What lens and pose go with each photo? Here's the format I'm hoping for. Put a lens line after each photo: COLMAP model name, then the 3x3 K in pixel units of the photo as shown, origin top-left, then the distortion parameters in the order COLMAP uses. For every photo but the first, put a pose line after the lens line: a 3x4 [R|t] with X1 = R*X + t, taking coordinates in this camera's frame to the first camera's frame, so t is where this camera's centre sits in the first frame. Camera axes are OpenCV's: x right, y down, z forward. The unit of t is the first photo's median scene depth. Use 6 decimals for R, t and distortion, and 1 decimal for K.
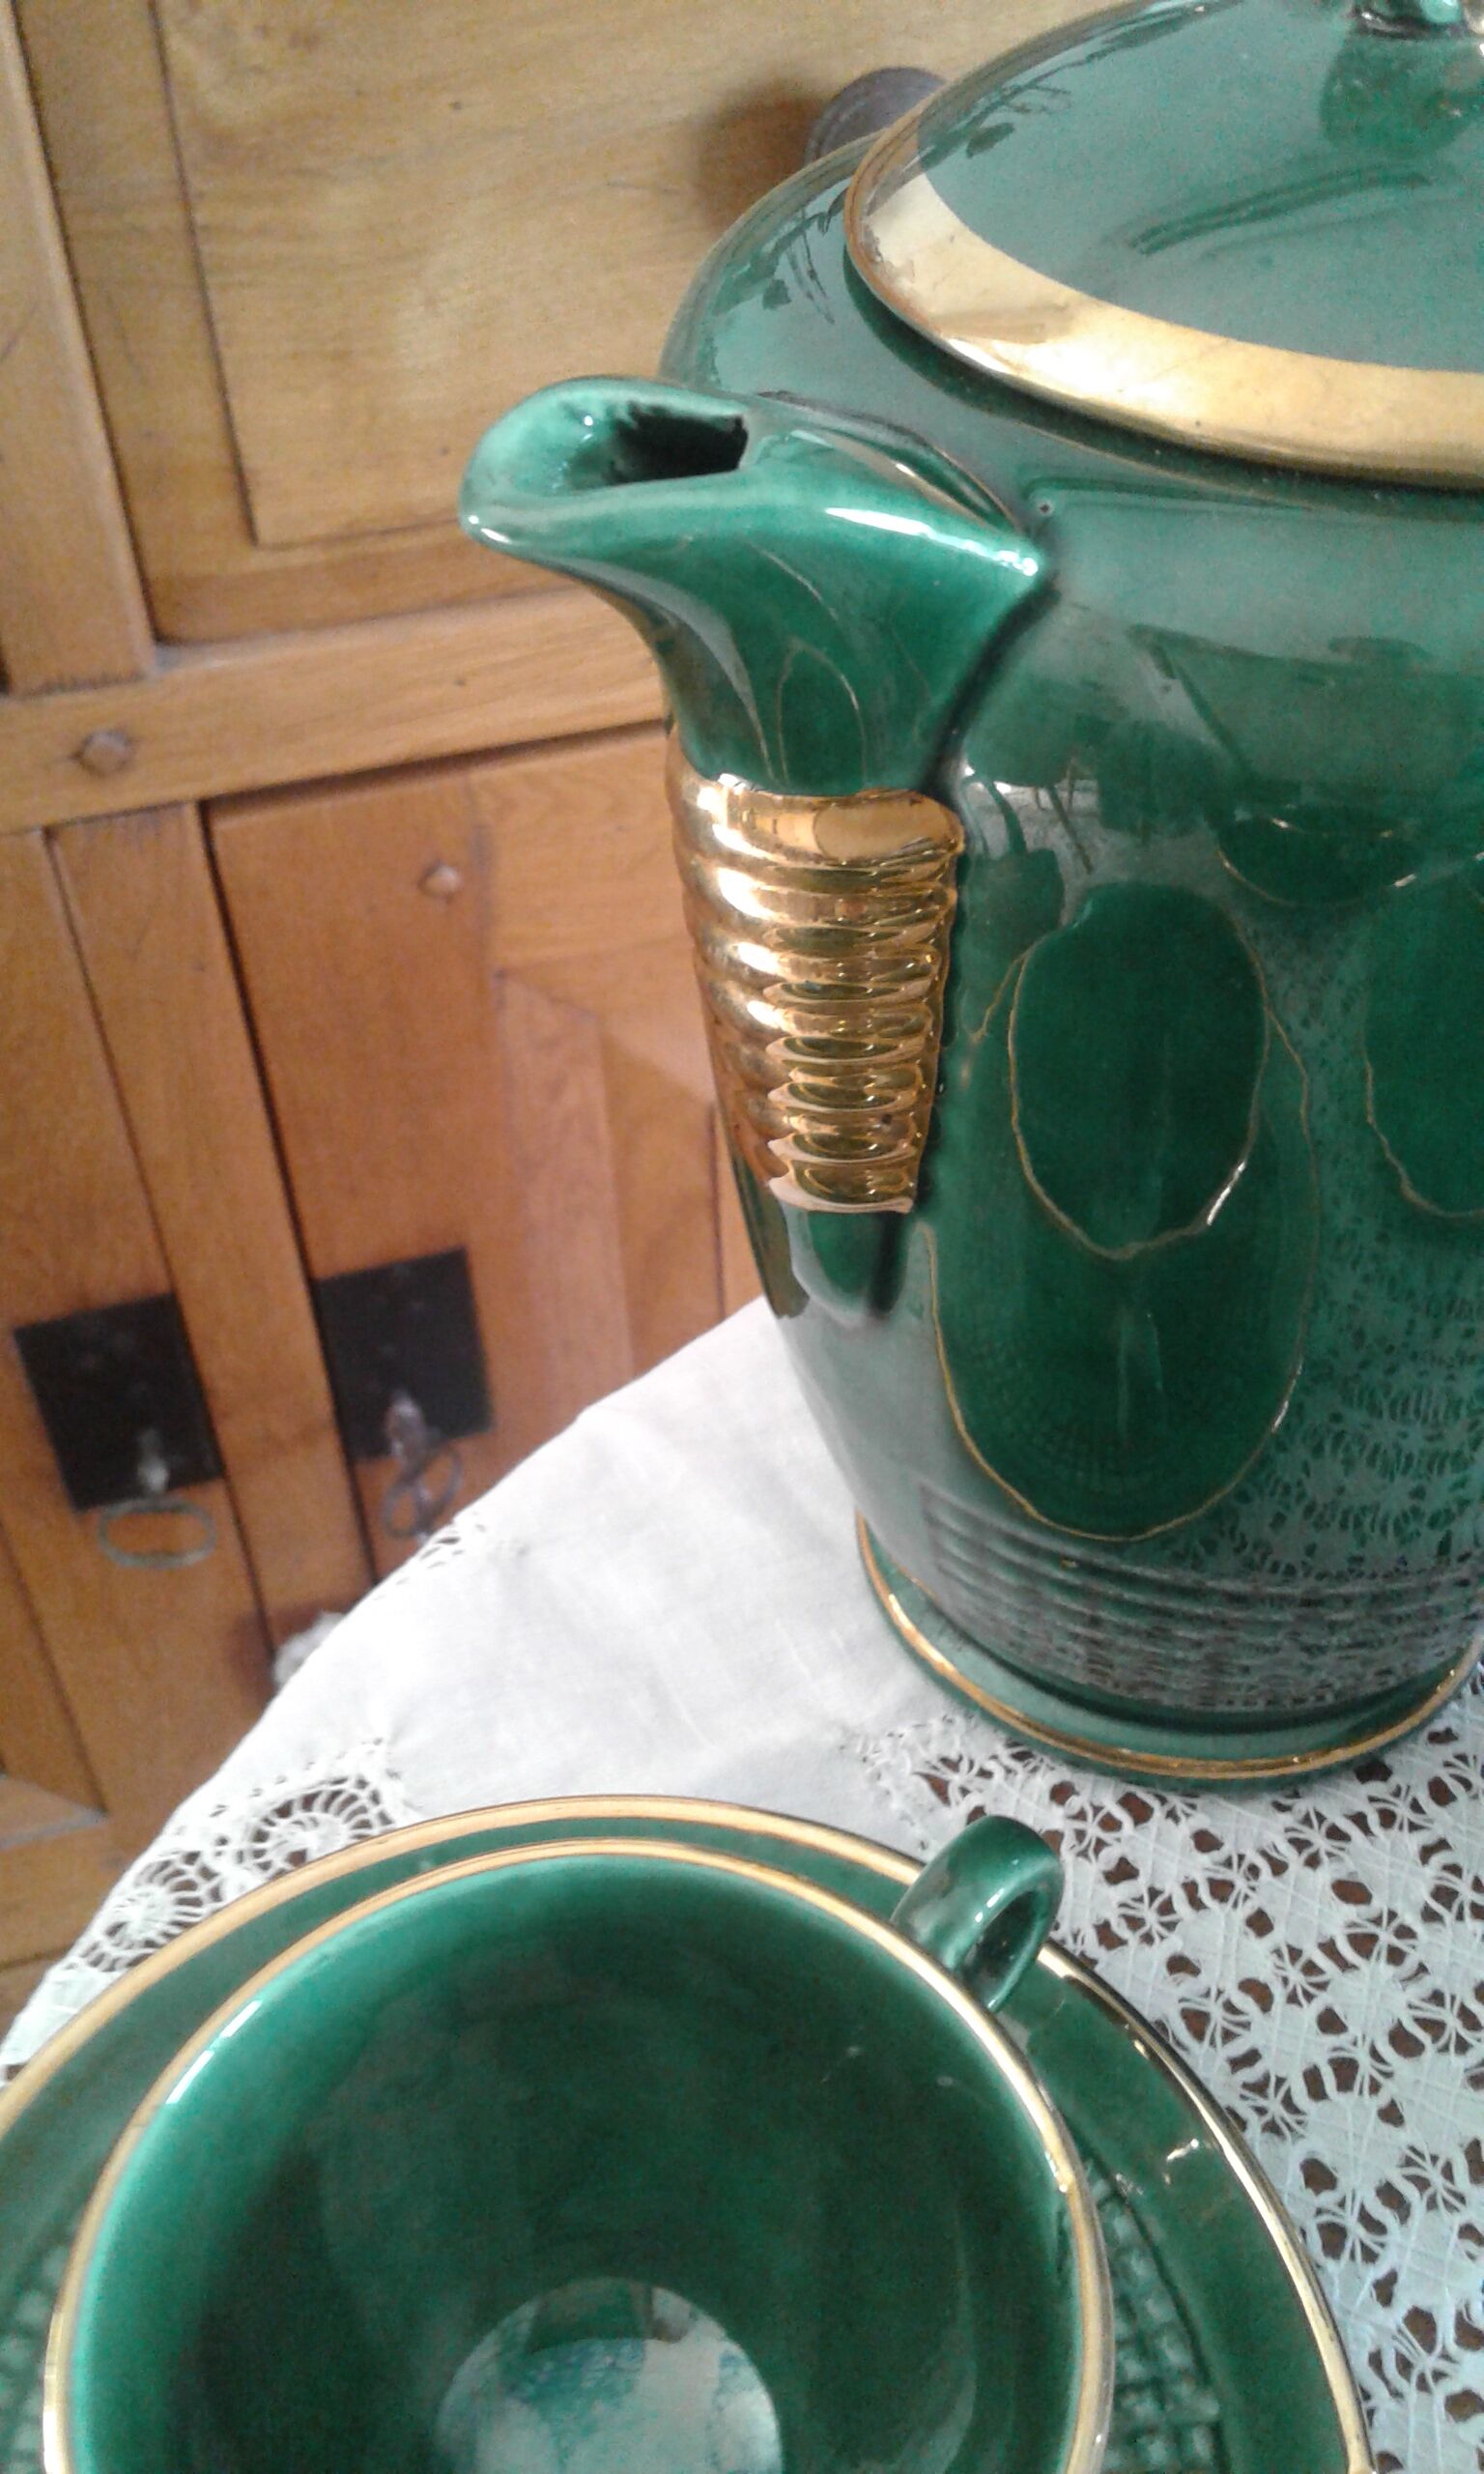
lens RADIAL K [[2378.2, 0, 742.0], [0, 2378.2, 1237.0], [0, 0, 1]] dist [0.131899, -0.294453]
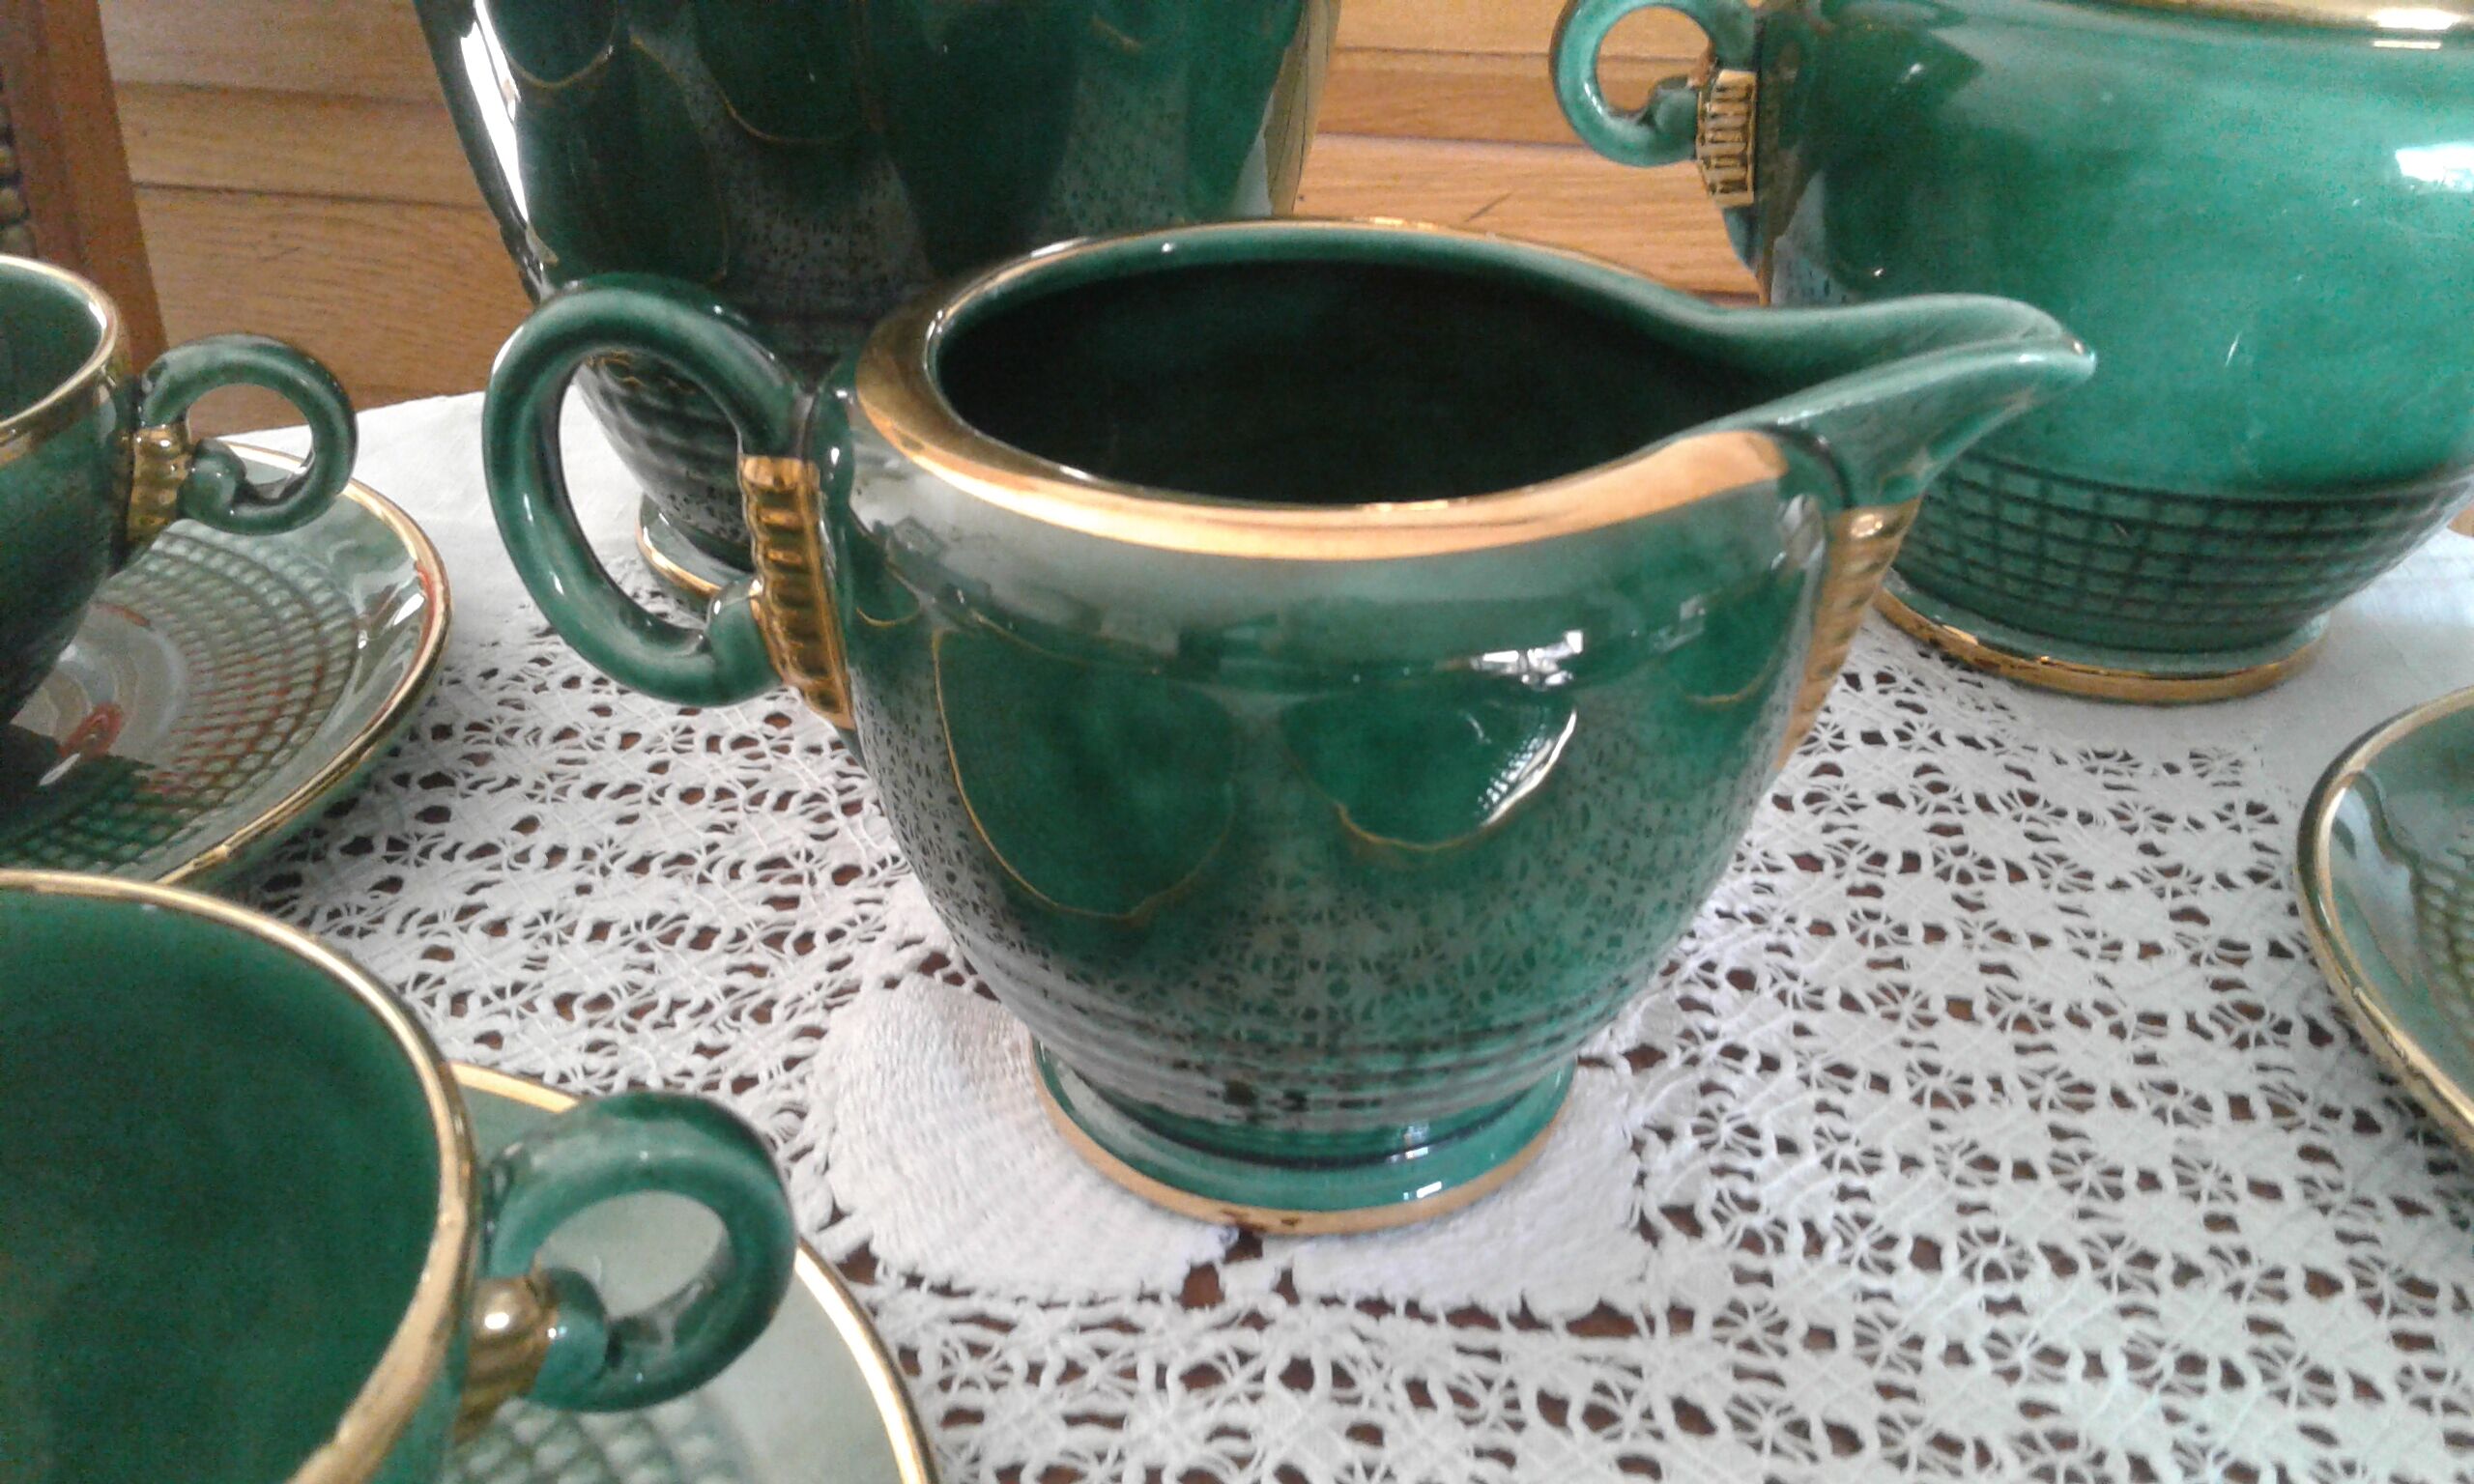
lens RADIAL K [[2343.7, 0, 1246.5], [0, 2343.7, 716.0], [0, 0, 1]] dist [0.114165, -0.291181]
pose [[0.869729, 0.265349, -0.416127, 0.877575], [-0.341968, 0.931960, -0.120455, 0.321927], [0.355851, 0.247065, 0.901293, 0.099201]]
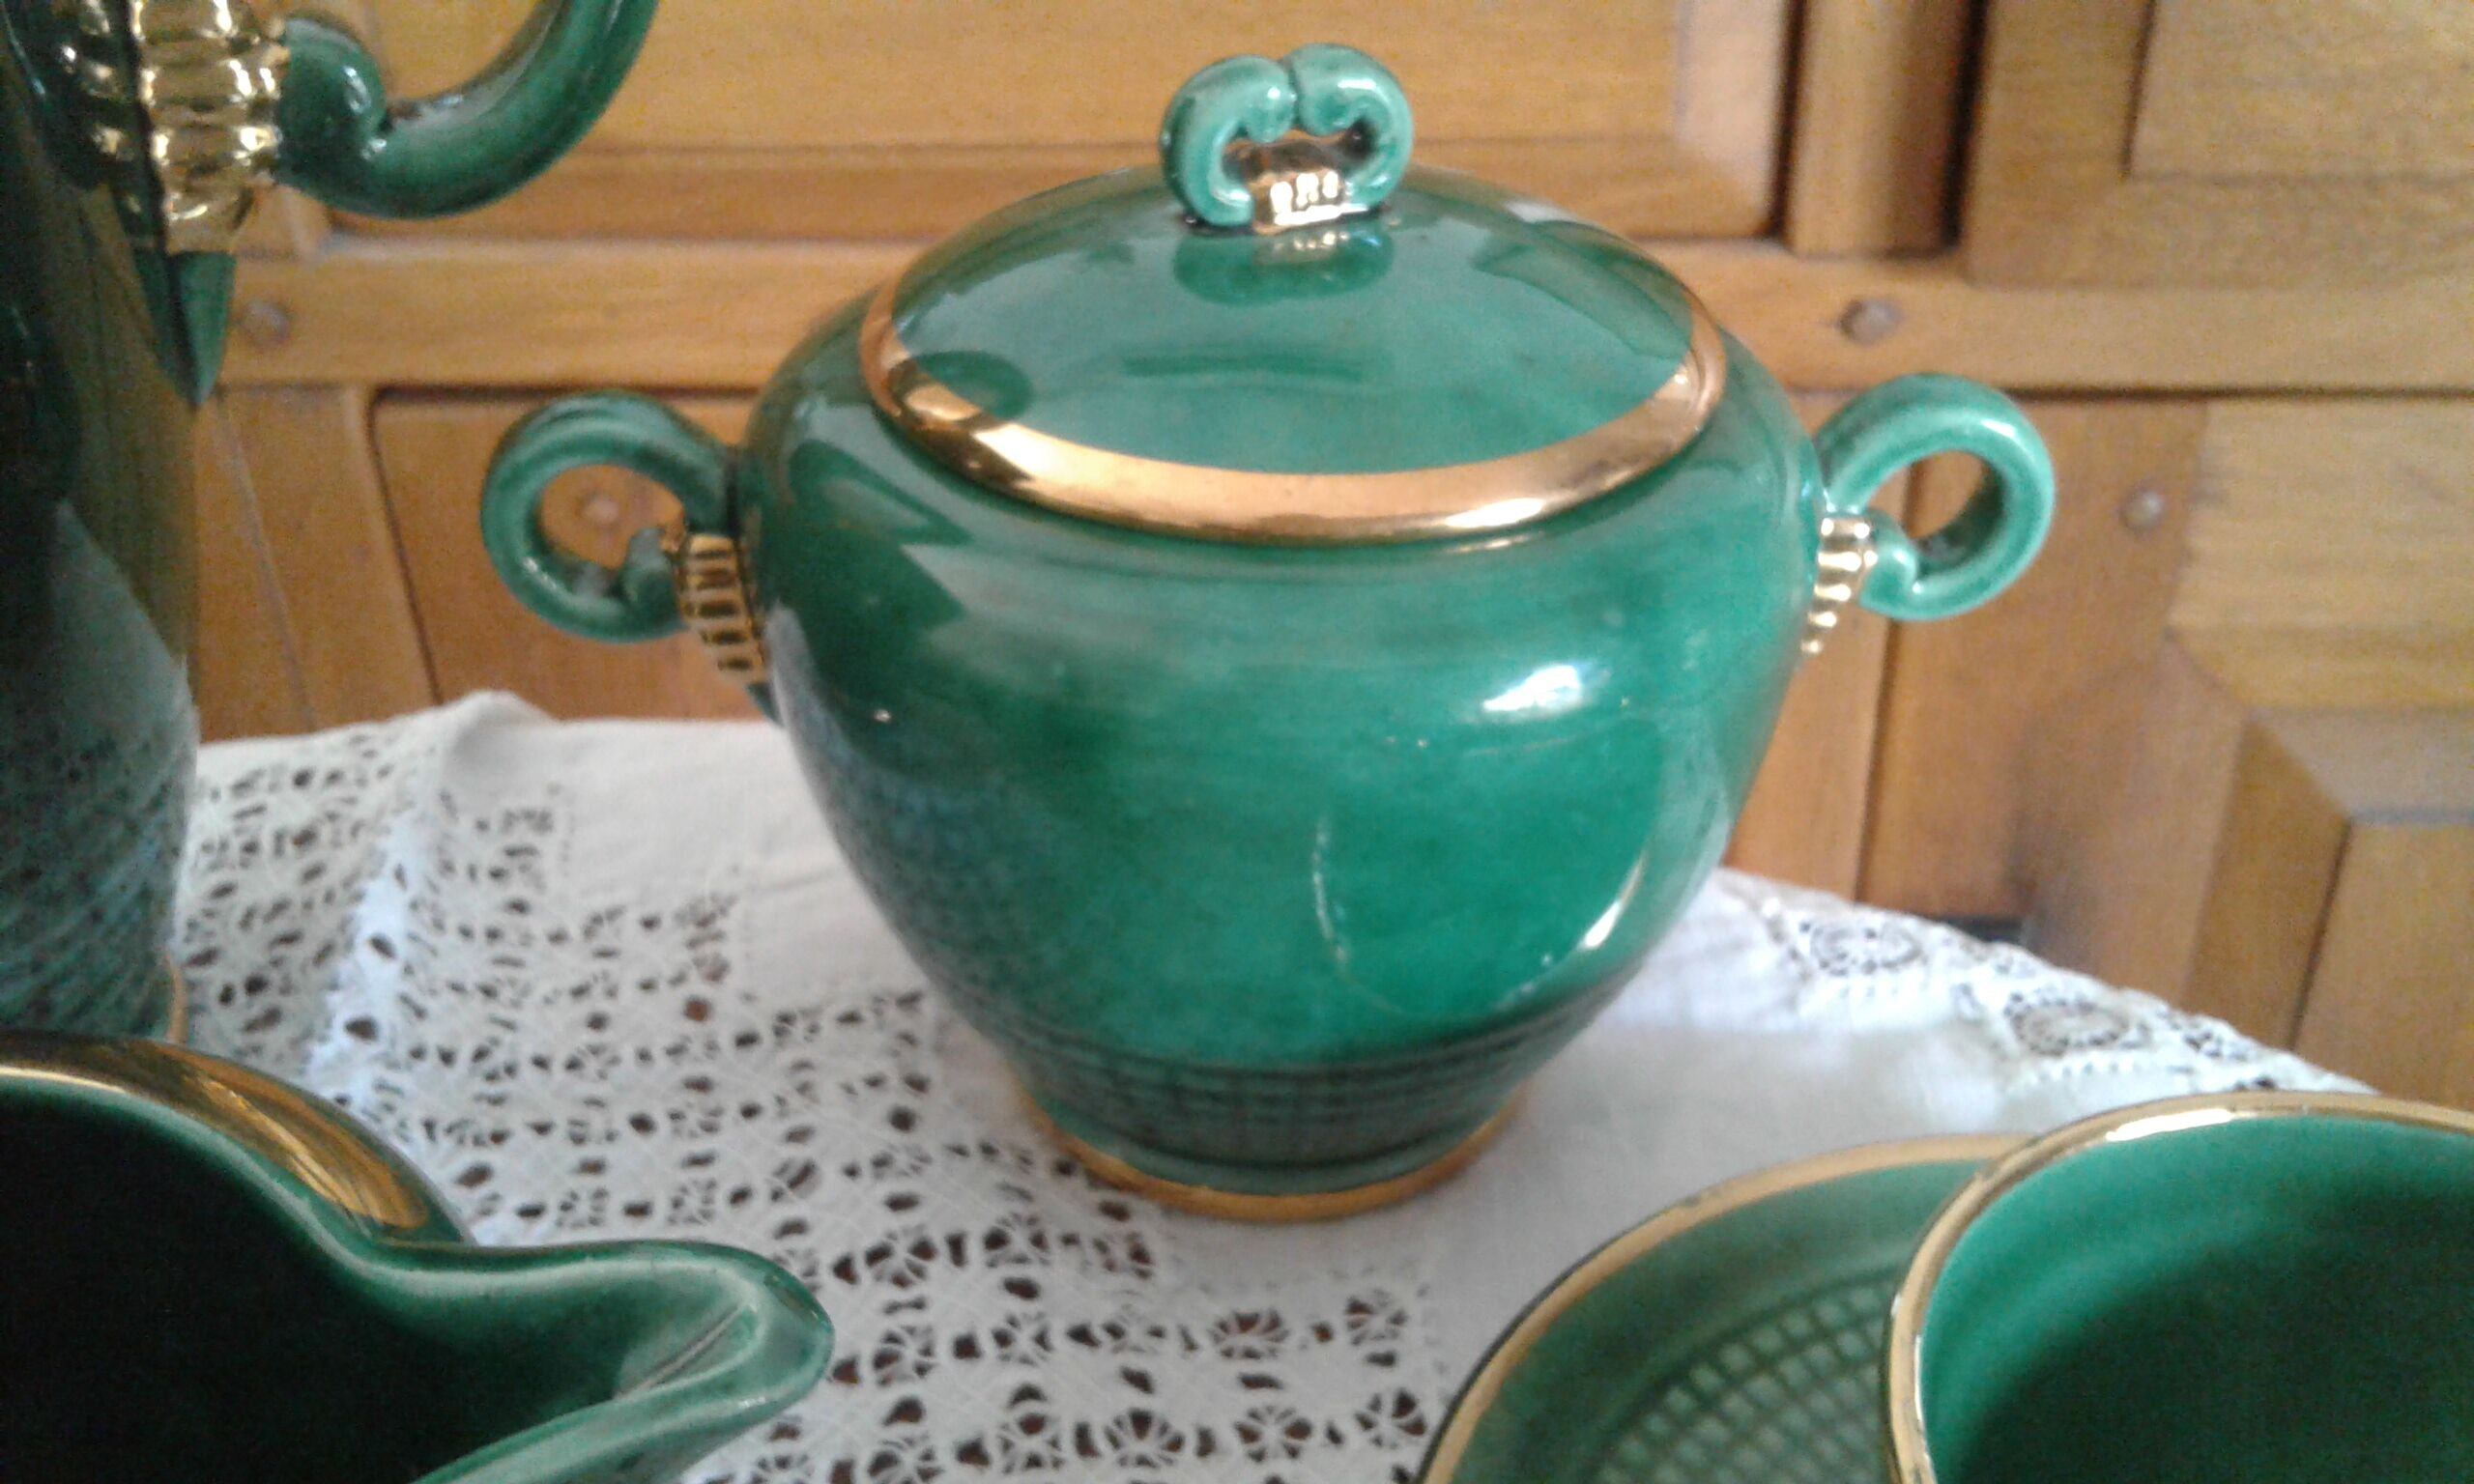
lens RADIAL K [[2378.2, 0, 1237.0], [0, 2378.2, 742.0], [0, 0, 1]] dist [0.131899, -0.294453]
pose [[0.943763, 0.190381, -0.270309, 0.970723], [-0.224016, 0.969514, -0.099298, -0.039727], [0.243163, 0.154268, 0.957639, 0.307474]]
